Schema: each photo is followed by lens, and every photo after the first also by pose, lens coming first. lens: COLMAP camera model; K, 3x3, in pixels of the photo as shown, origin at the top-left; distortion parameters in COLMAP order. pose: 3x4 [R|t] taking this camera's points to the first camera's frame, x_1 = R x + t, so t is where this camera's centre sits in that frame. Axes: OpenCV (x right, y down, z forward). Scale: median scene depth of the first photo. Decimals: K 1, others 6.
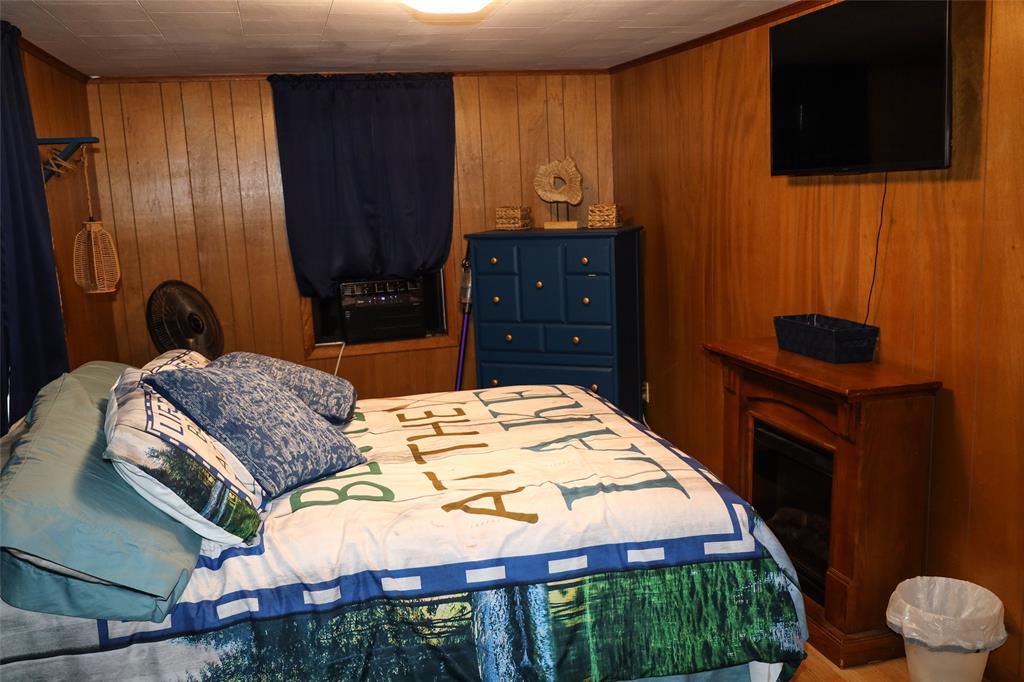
lens RADIAL K [[901.5, 0, 517.8], [0, 901.5, 341.7], [0, 0, 1]] dist [-0.014360, 0.003984]
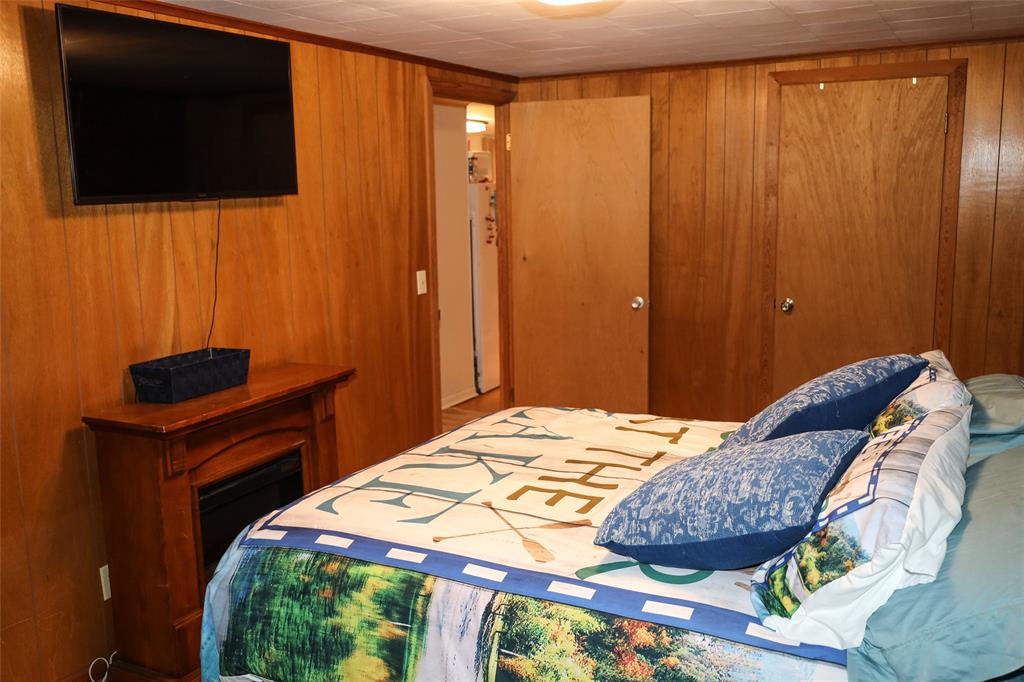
lens RADIAL K [[901.5, 0, 517.8], [0, 901.5, 341.7], [0, 0, 1]] dist [-0.014360, 0.003984]
pose [[-0.723601, -0.063091, 0.687329, -0.791827], [0.163131, 0.951969, 0.259122, -0.325289], [-0.670664, 0.299625, -0.678553, 2.031254]]
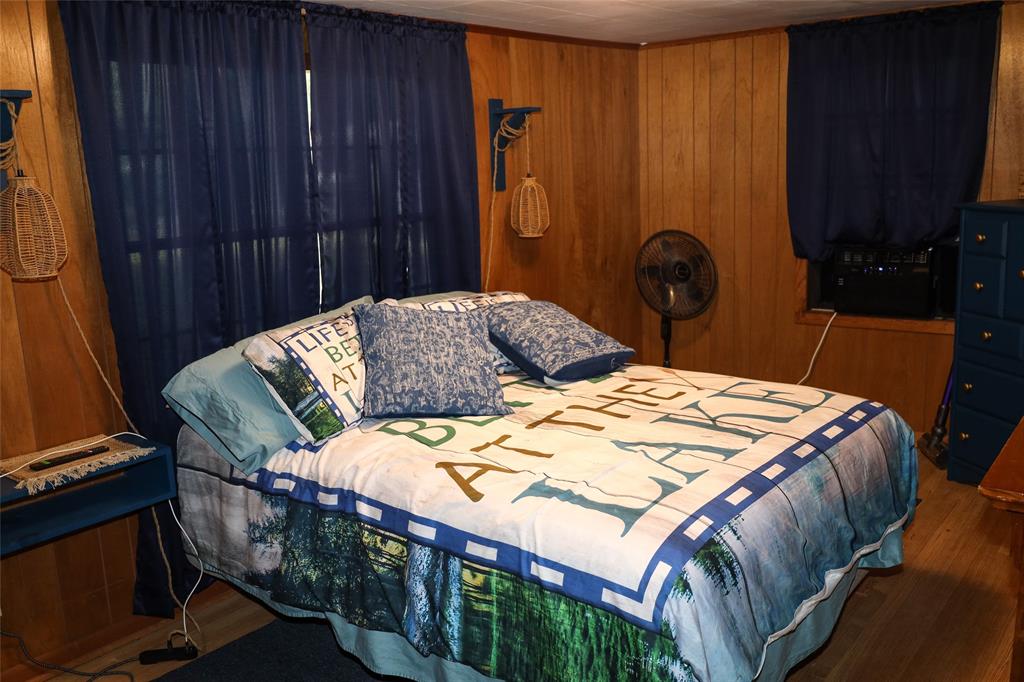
lens RADIAL K [[921.7, 0, 512.0], [0, 921.7, 341.0], [0, 0, 1]] dist [-0.057474, 0.011870]
pose [[0.583820, 0.173700, -0.793084, 0.811596], [-0.119167, 0.984599, 0.127922, -0.112983], [0.803090, 0.019826, 0.595528, 0.394724]]
